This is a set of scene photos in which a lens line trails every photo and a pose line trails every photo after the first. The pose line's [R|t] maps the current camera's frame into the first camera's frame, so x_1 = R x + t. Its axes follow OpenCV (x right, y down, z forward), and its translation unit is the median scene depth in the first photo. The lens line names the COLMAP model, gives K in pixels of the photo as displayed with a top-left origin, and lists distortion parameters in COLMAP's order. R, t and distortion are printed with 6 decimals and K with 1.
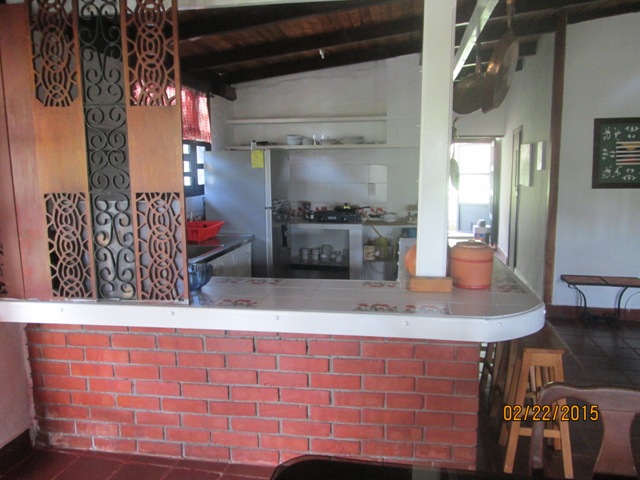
lens RADIAL K [[542.9, 0, 317.7], [0, 542.9, 240.0], [0, 0, 1]] dist [-0.029226, -0.009163]
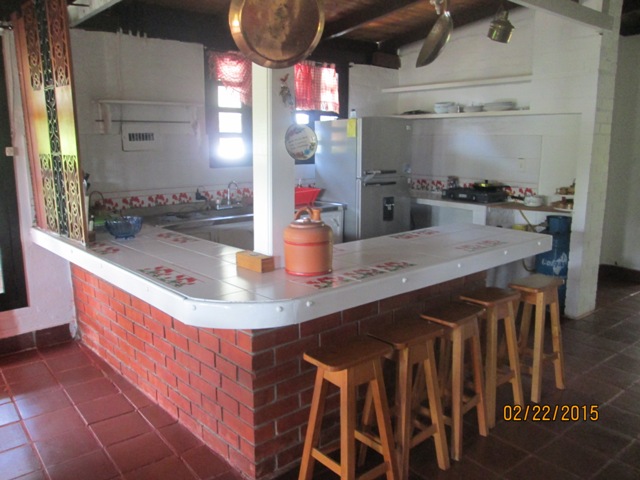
lens RADIAL K [[542.9, 0, 318.2], [0, 542.9, 239.0], [0, 0, 1]] dist [-0.029226, -0.009163]
pose [[0.766087, 0.124971, -0.630470, 0.401763], [-0.095118, 0.992158, 0.081087, -0.019686], [0.635660, -0.002150, 0.771966, 0.165720]]
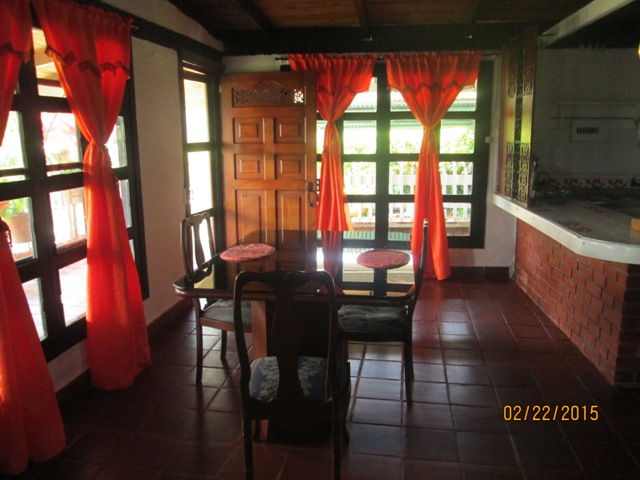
lens RADIAL K [[542.9, 0, 321.9], [0, 542.9, 237.3], [0, 0, 1]] dist [-0.029226, -0.009163]
pose [[0.064360, 0.201071, -0.977460, 0.625774], [-0.139222, 0.971721, 0.190724, -0.011193], [0.988168, 0.123809, 0.090533, 0.081257]]
